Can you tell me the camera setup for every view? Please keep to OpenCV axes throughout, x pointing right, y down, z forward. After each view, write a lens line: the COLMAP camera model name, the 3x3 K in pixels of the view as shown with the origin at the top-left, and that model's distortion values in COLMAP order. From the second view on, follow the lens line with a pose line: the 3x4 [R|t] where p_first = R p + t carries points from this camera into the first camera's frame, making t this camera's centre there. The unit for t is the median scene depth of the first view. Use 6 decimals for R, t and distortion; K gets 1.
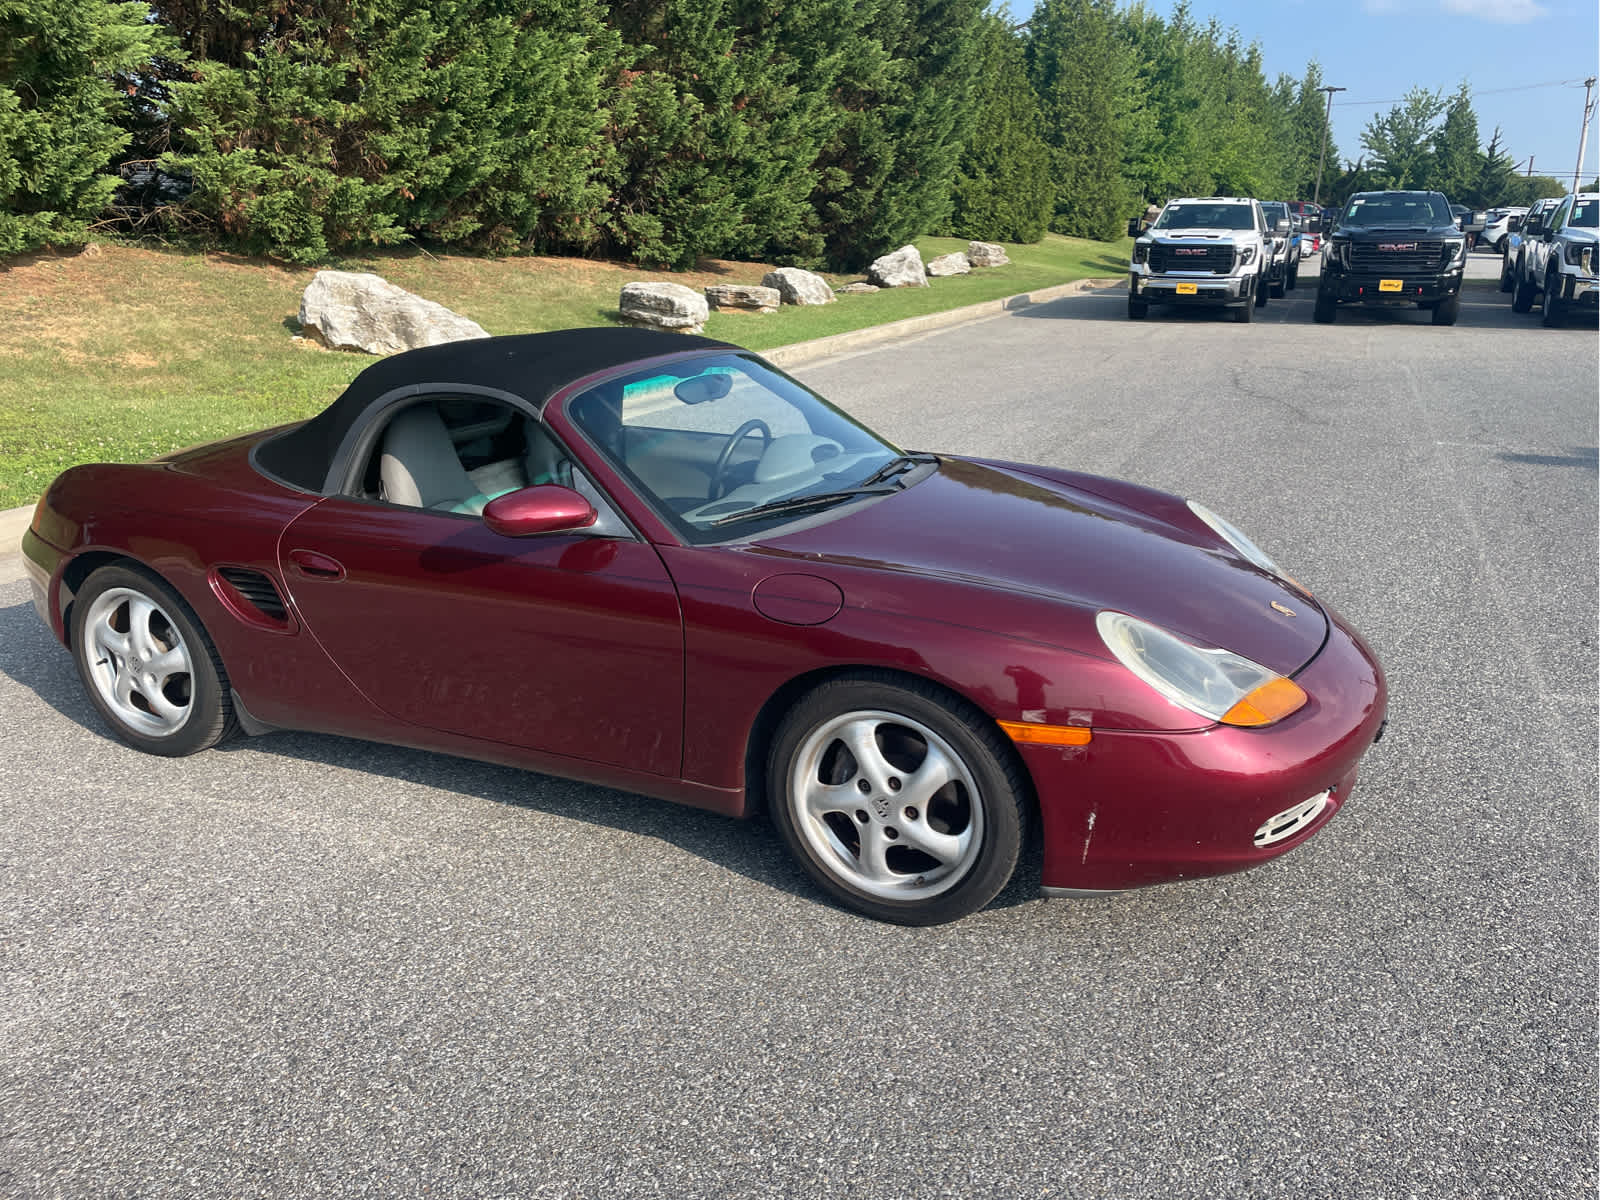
lens RADIAL K [[1211.2, 0, 807.4], [0, 1211.2, 609.9], [0, 0, 1]] dist [0.089905, -0.110751]
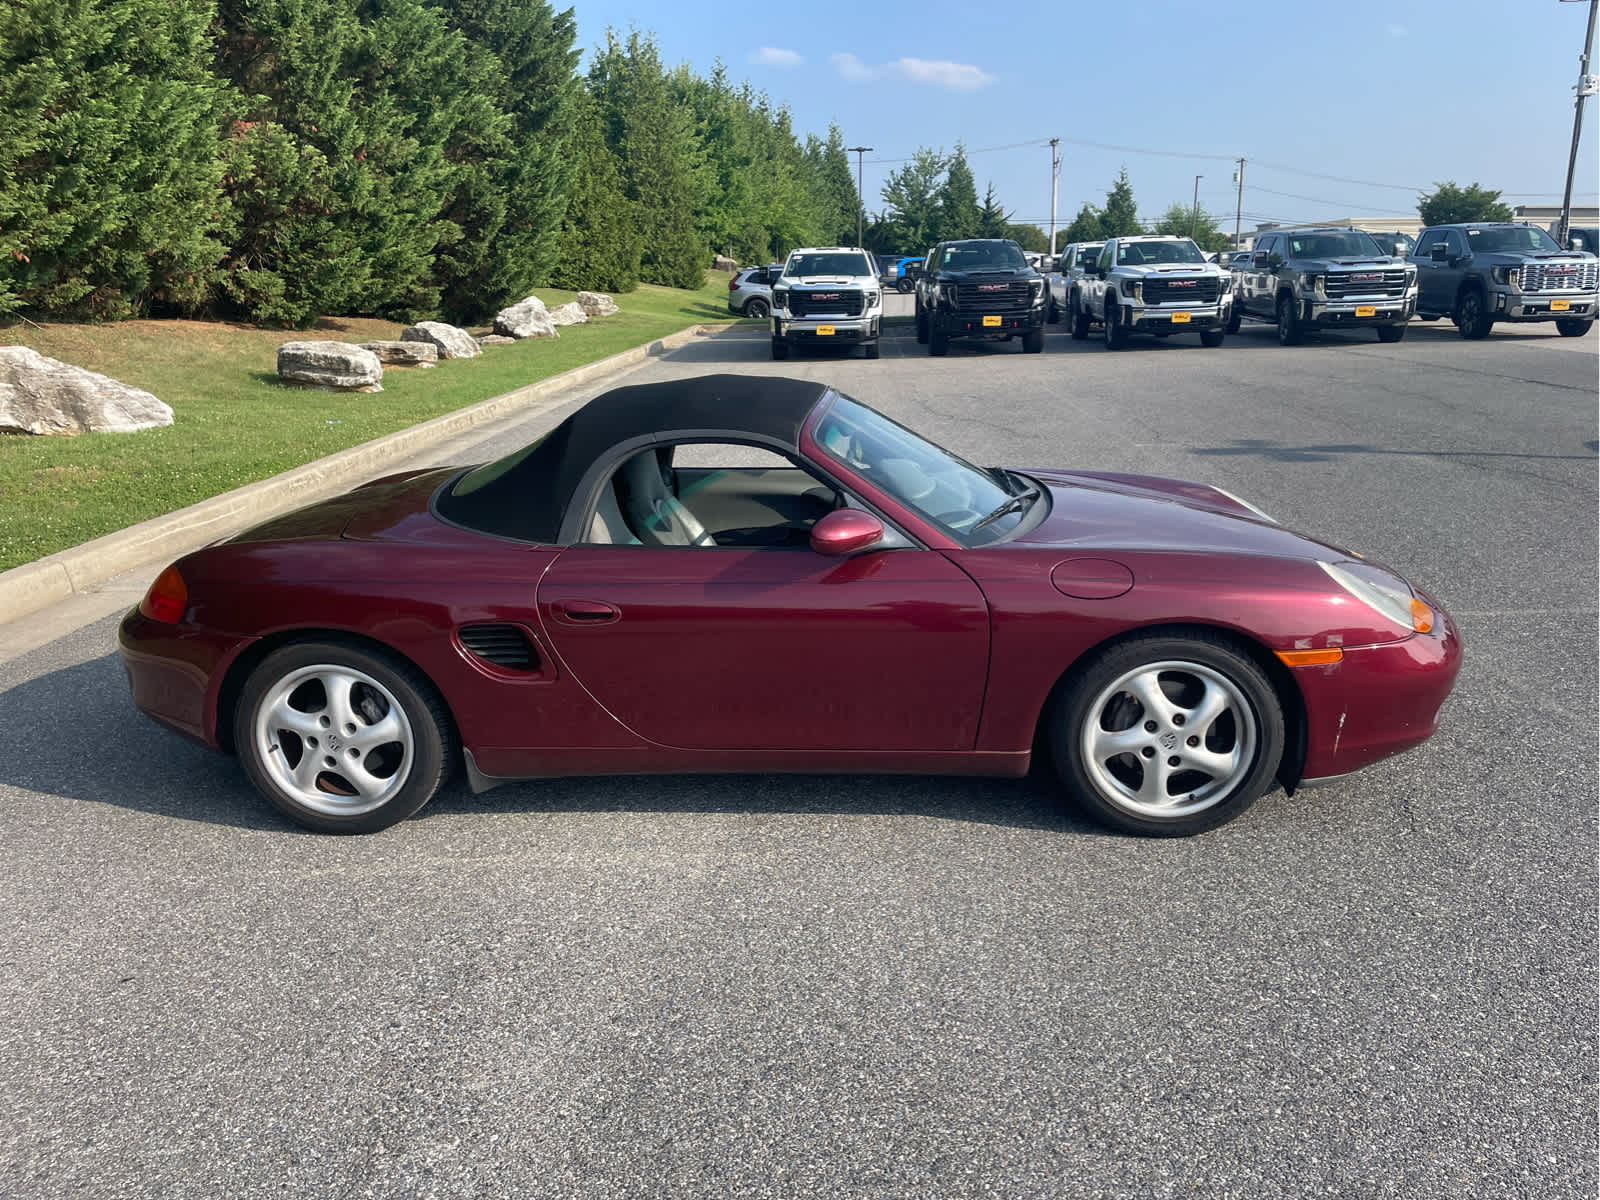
lens RADIAL K [[1211.2, 0, 802.0], [0, 1211.2, 609.8], [0, 0, 1]] dist [0.089905, -0.110751]
pose [[0.937445, -0.115591, 0.328384, -0.110587], [0.127757, 0.991682, -0.015638, 0.000620], [-0.323845, 0.056613, 0.944415, -0.008123]]
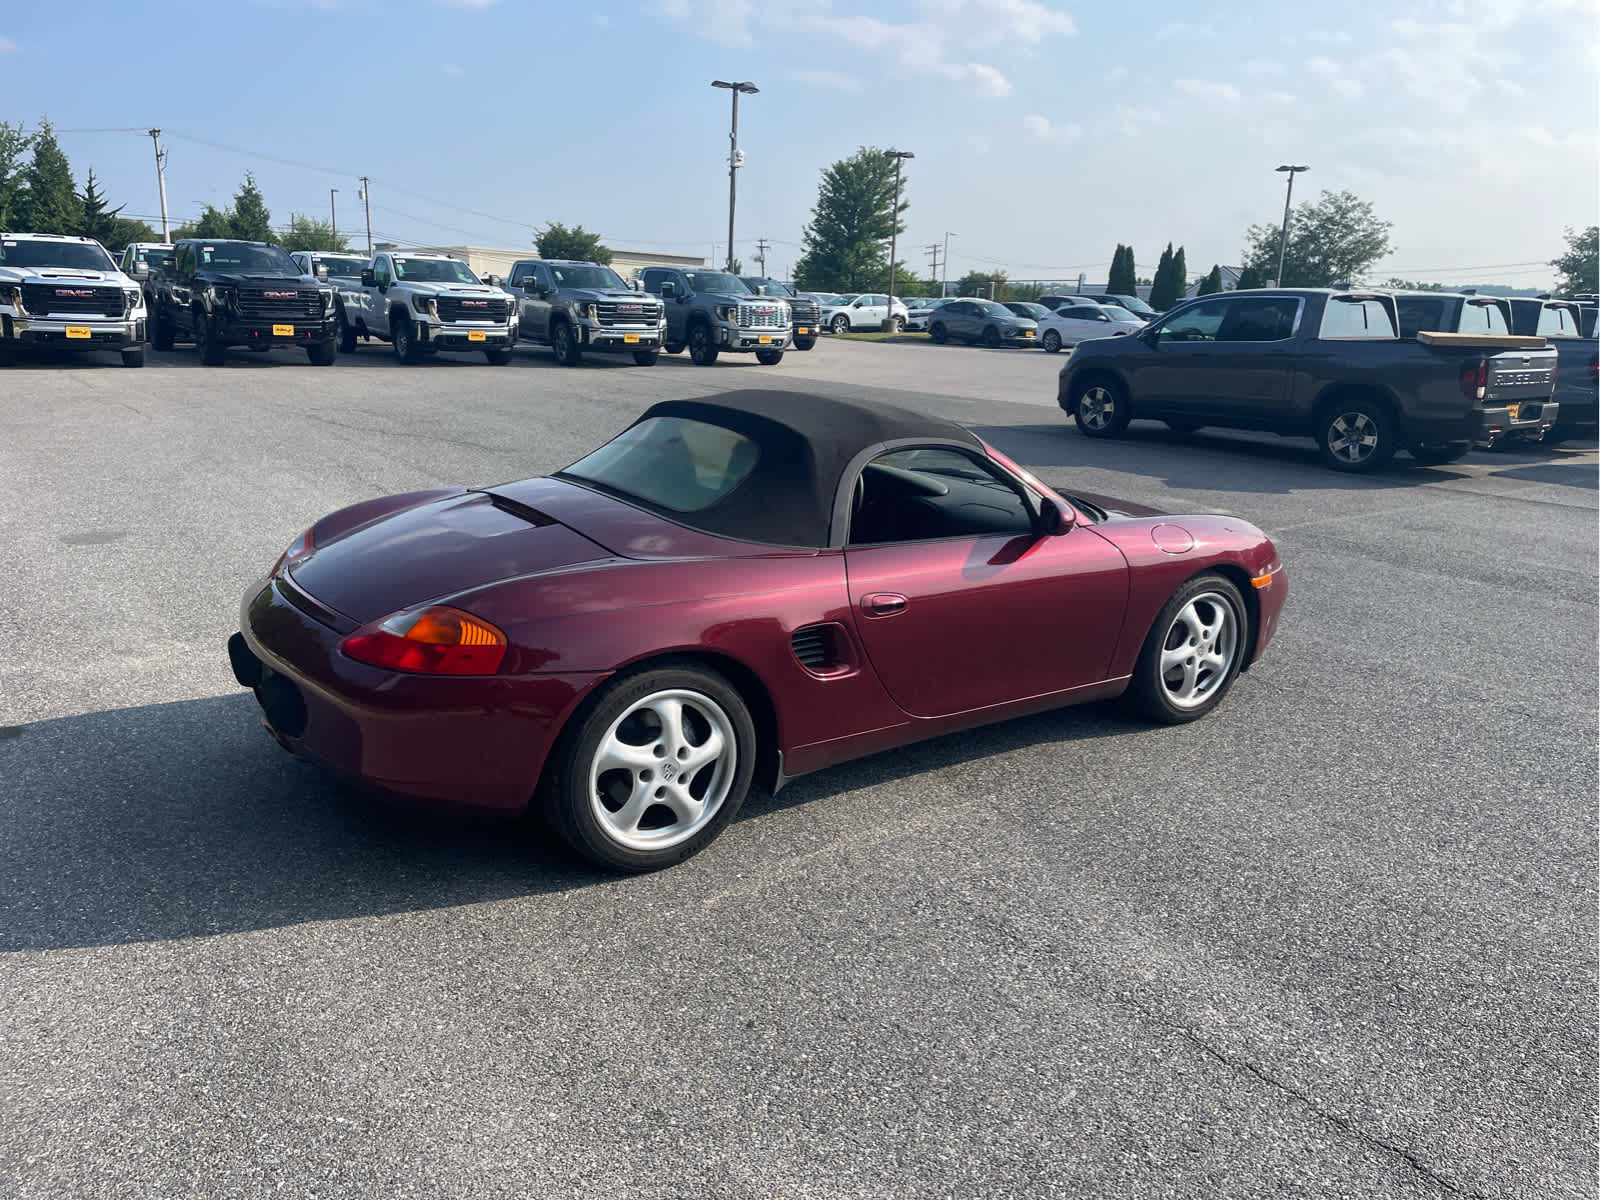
lens RADIAL K [[1231.3, 0, 851.9], [0, 1231.3, 606.1], [0, 0, 1]] dist [0.030418, -0.050973]
pose [[0.472718, -0.194227, 0.859543, -0.271538], [0.222534, 0.970105, 0.096825, -0.028966], [-0.852653, 0.145506, 0.501808, 0.088275]]
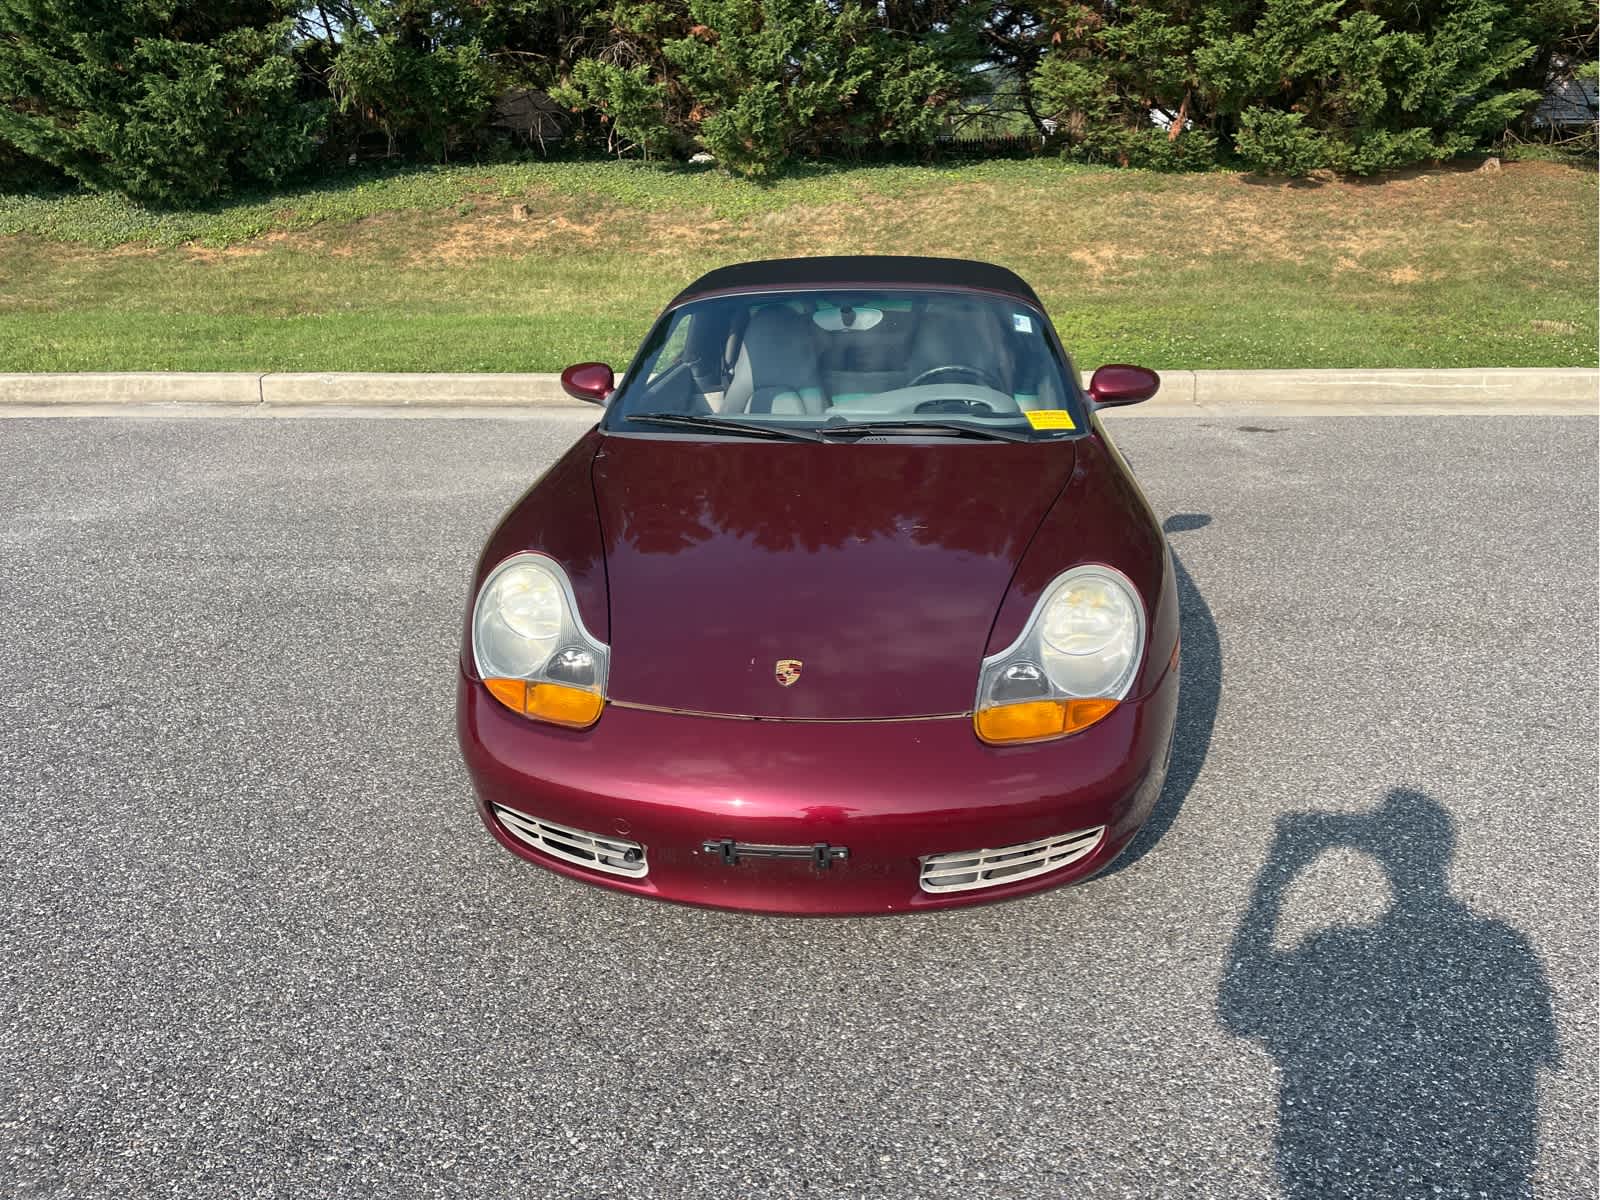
lens RADIAL K [[1211.2, 0, 787.9], [0, 1211.2, 573.7], [0, 0, 1]] dist [0.089905, -0.110751]
pose [[0.311648, 0.308855, -0.898601, 0.194437], [-0.271067, 0.935299, 0.227459, -0.042972], [0.910713, 0.172694, 0.375204, 0.127134]]
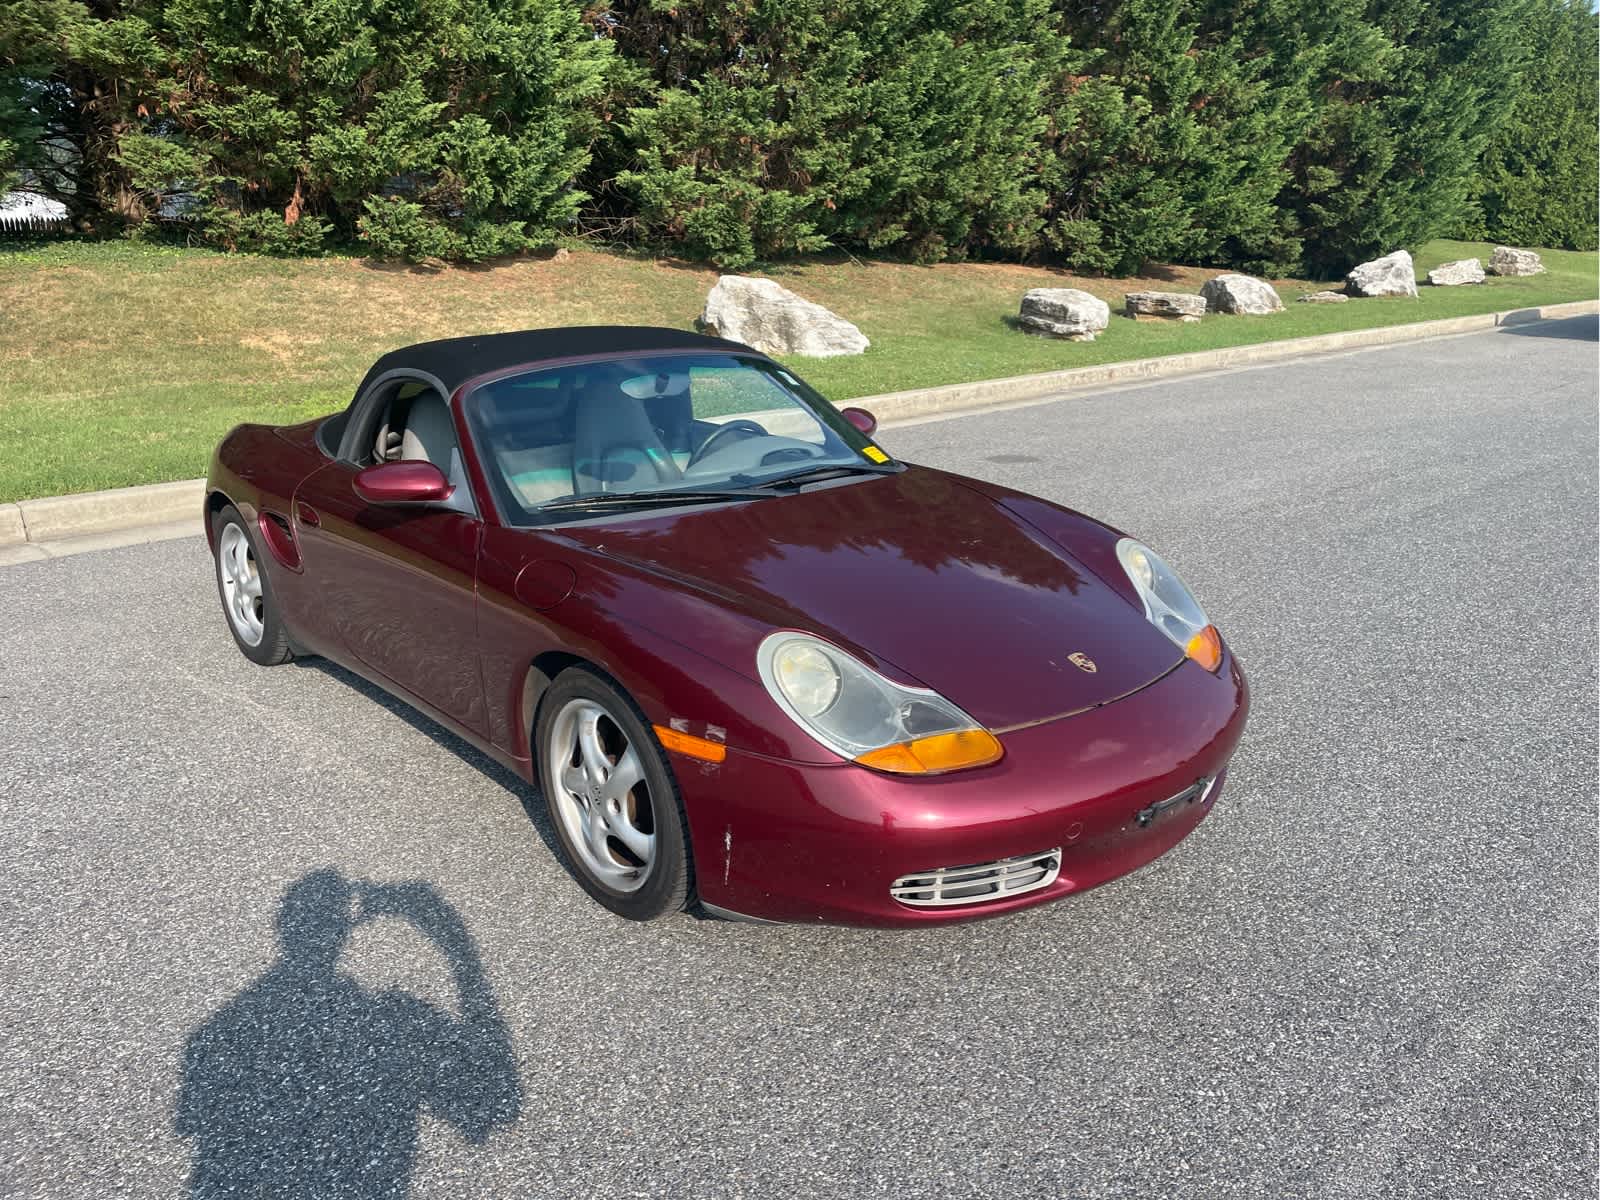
lens RADIAL K [[1211.2, 0, 805.9], [0, 1211.2, 601.1], [0, 0, 1]] dist [0.089905, -0.110751]
pose [[0.914563, 0.118176, -0.386793, 0.098838], [-0.122496, 0.992376, 0.013560, -0.005910], [0.385447, 0.034979, 0.922067, 0.018360]]
